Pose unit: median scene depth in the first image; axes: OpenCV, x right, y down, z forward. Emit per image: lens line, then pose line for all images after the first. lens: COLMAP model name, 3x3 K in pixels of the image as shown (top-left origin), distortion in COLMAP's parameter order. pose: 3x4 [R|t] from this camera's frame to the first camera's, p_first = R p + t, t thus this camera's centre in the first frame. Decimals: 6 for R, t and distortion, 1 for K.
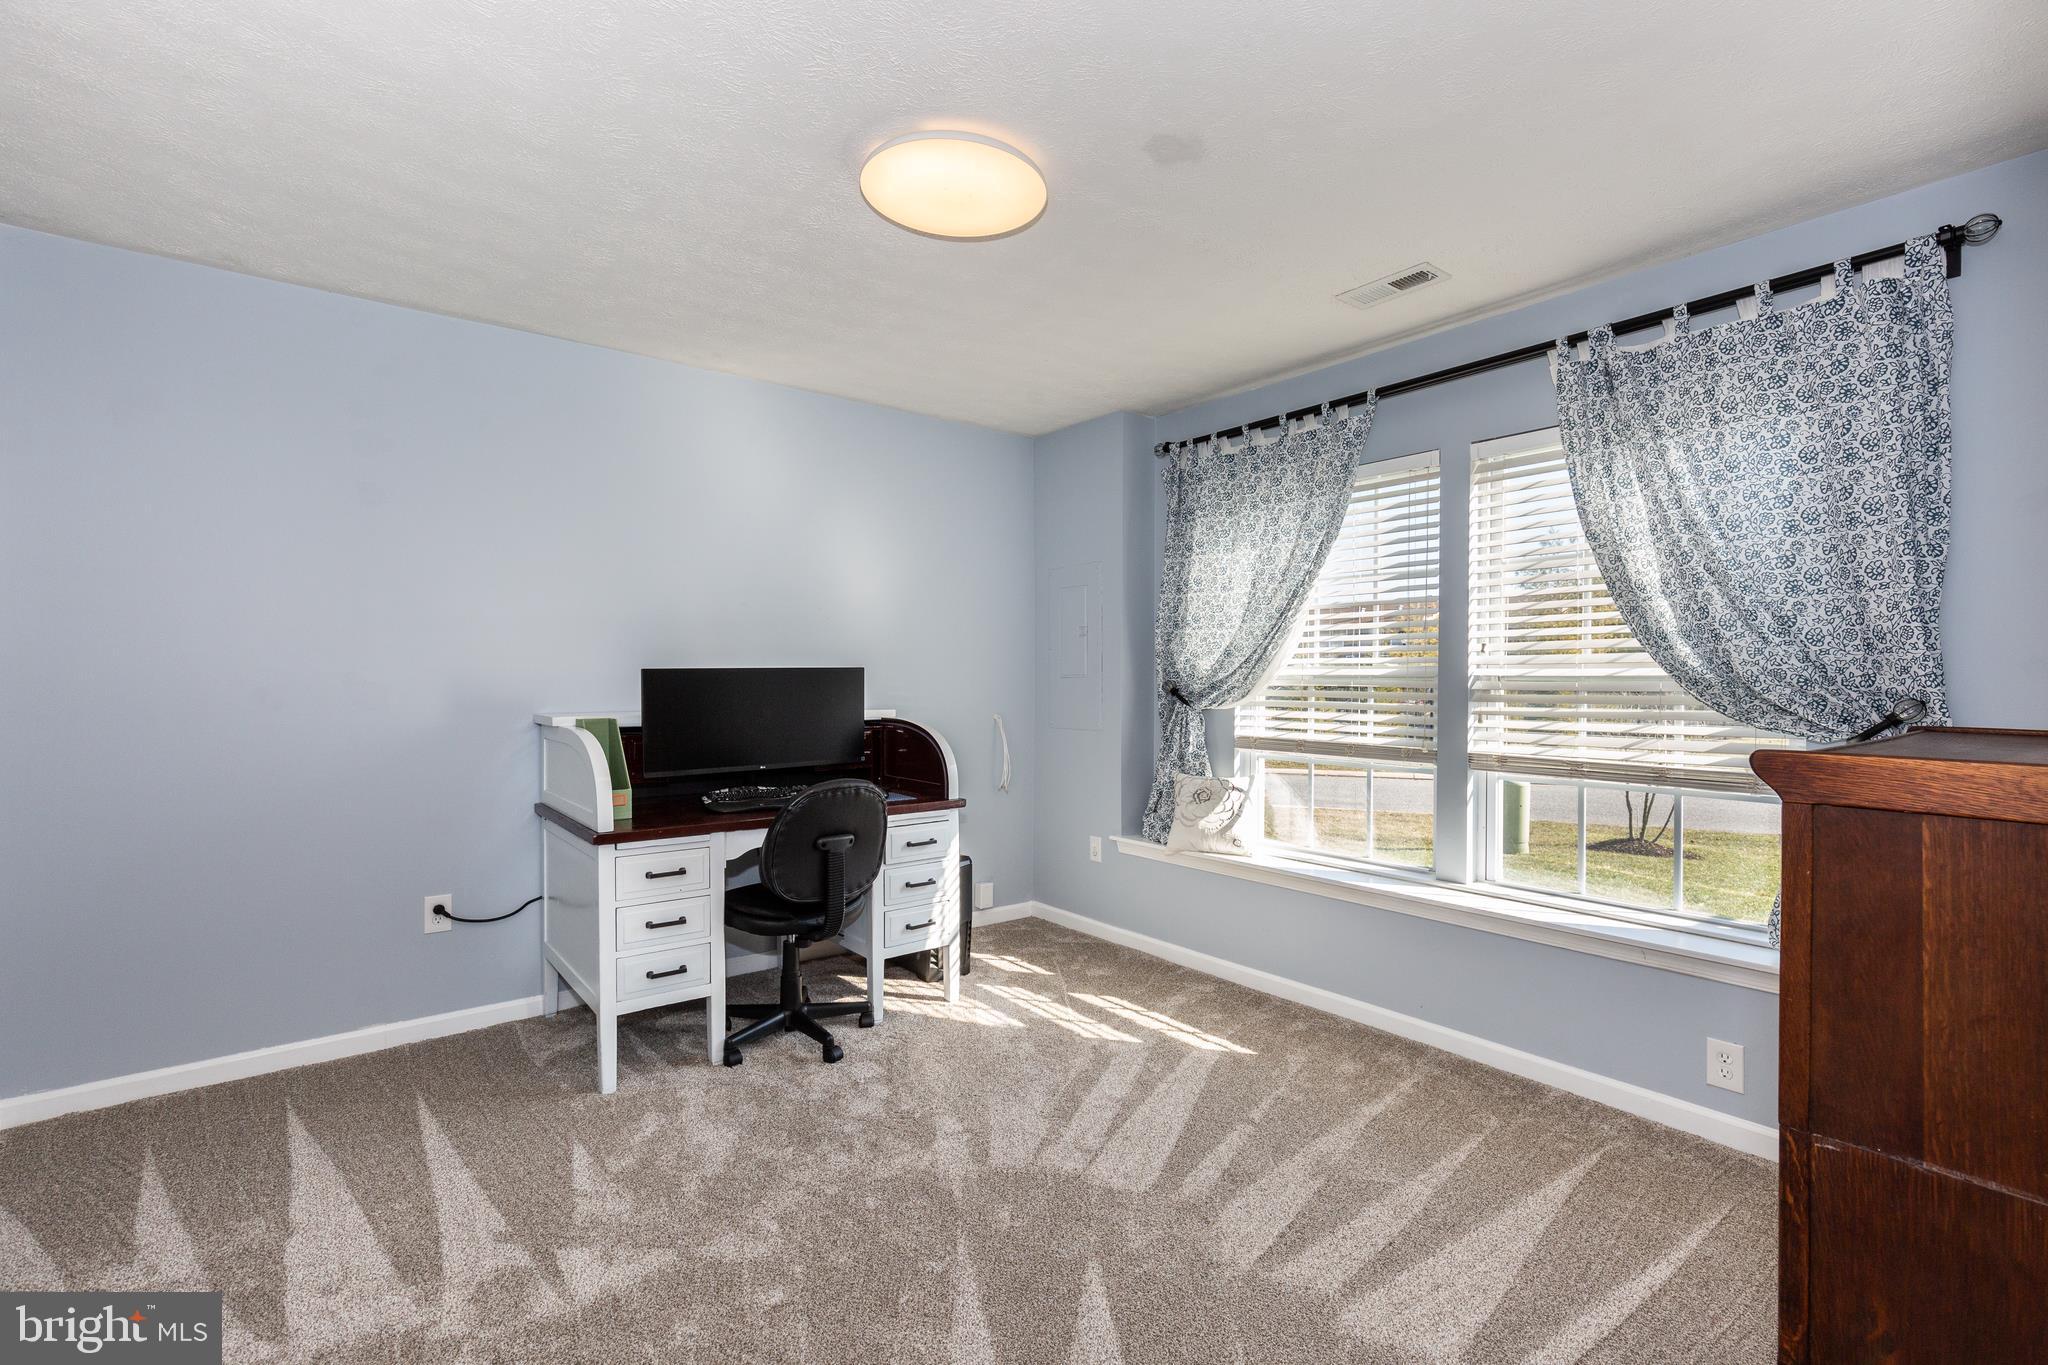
lens RADIAL K [[921.1, 0, 1014.0], [0, 921.1, 694.6], [0, 0, 1]] dist [0.008581, -0.000244]
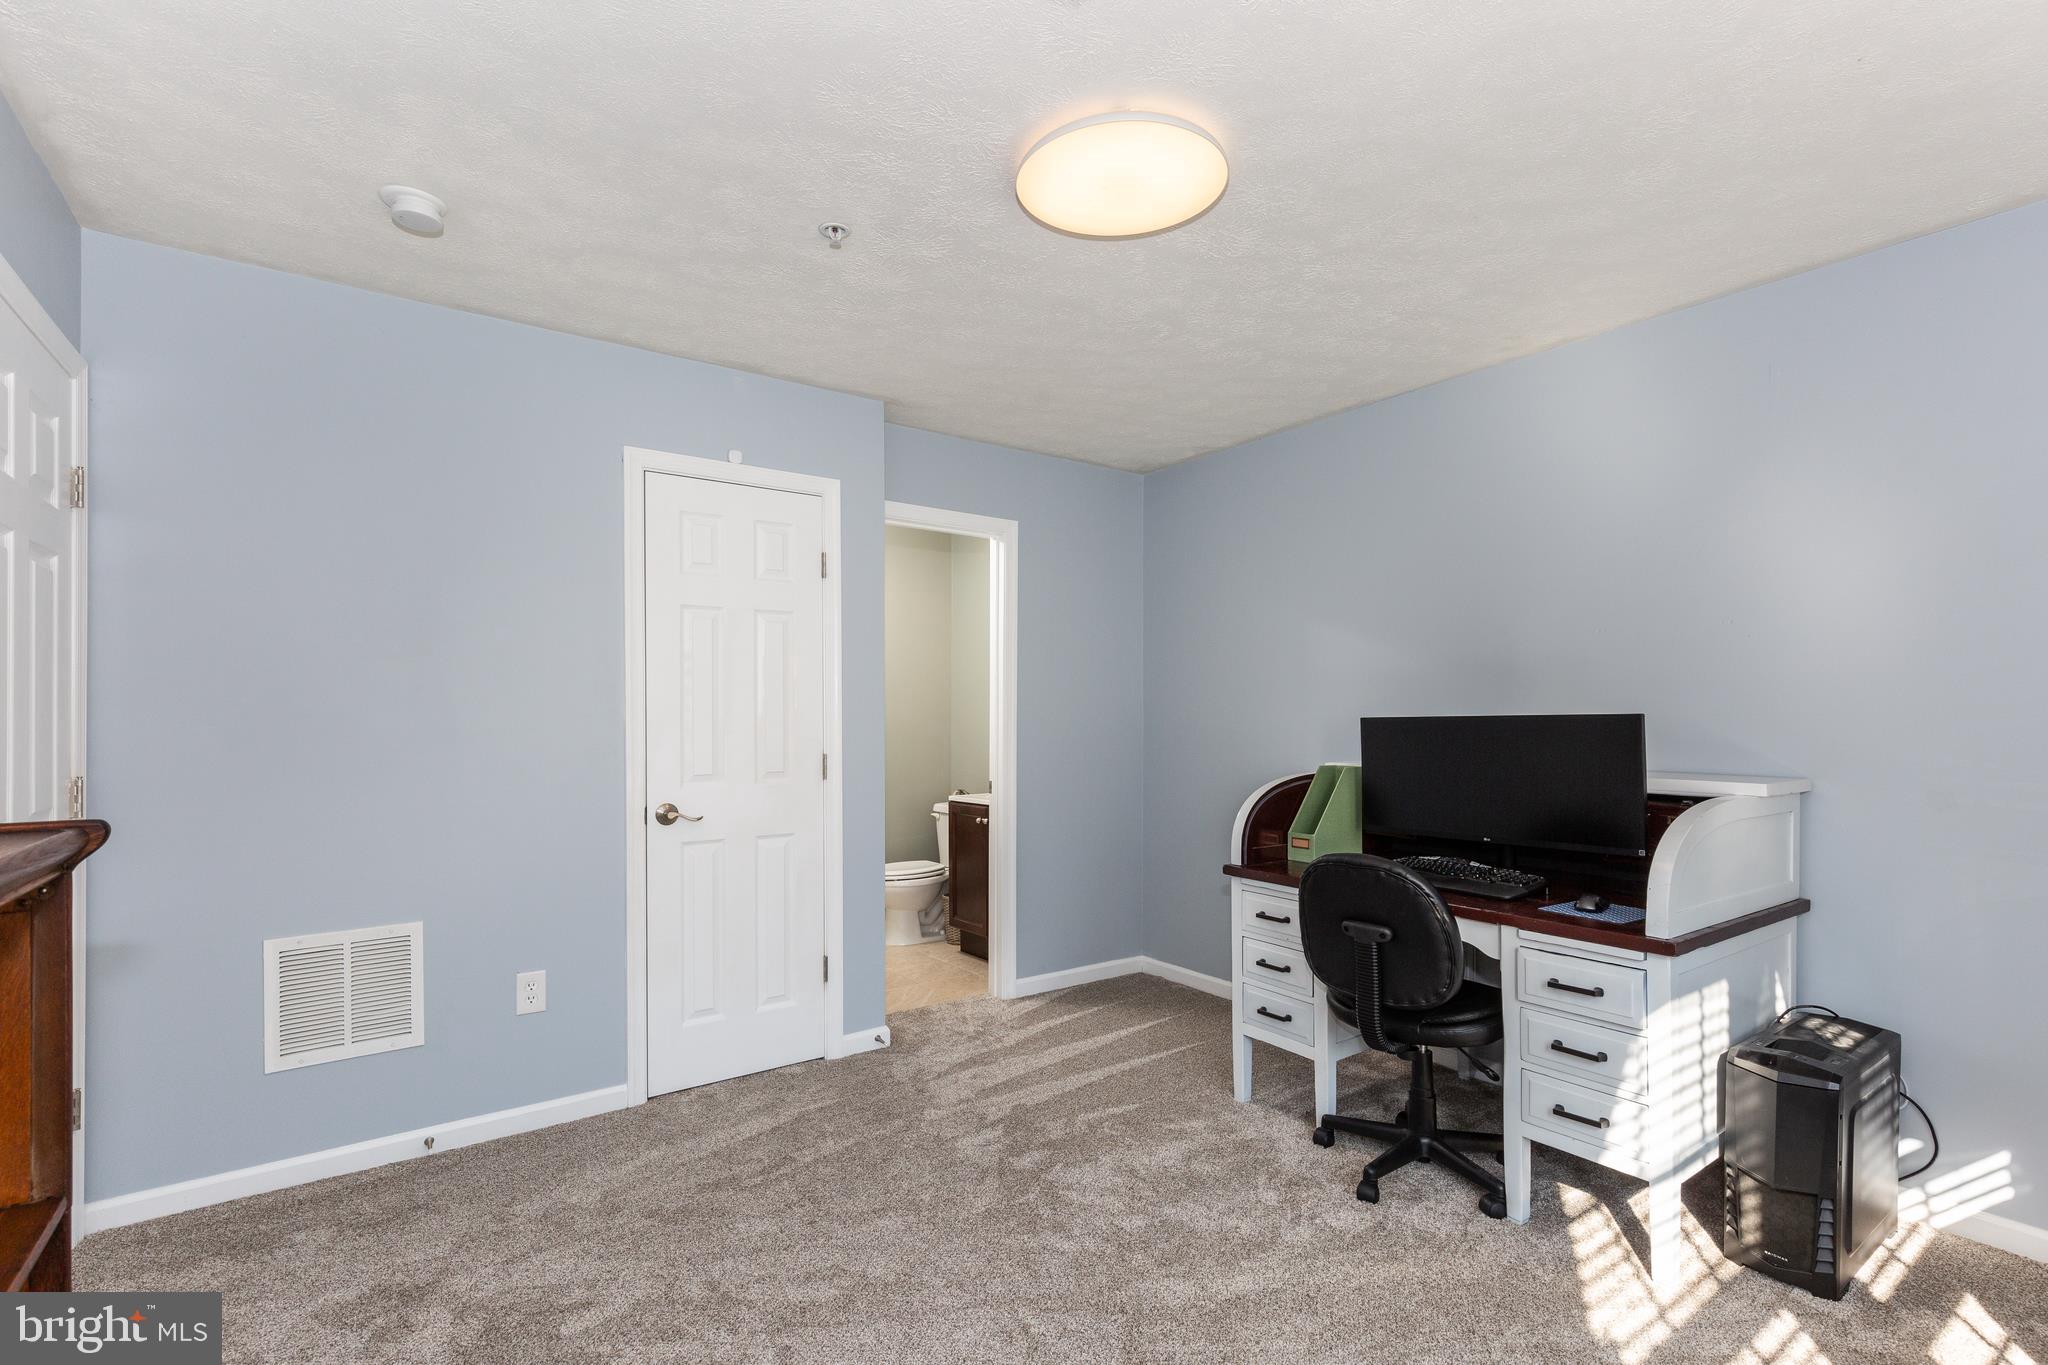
lens RADIAL K [[921.1, 0, 1014.0], [0, 921.1, 694.6], [0, 0, 1]] dist [0.008581, -0.000244]
pose [[-0.028596, -0.021415, -0.999362, 0.648472], [-0.023497, 0.999509, -0.020745, -0.024482], [0.999315, 0.022888, -0.029085, 0.719244]]
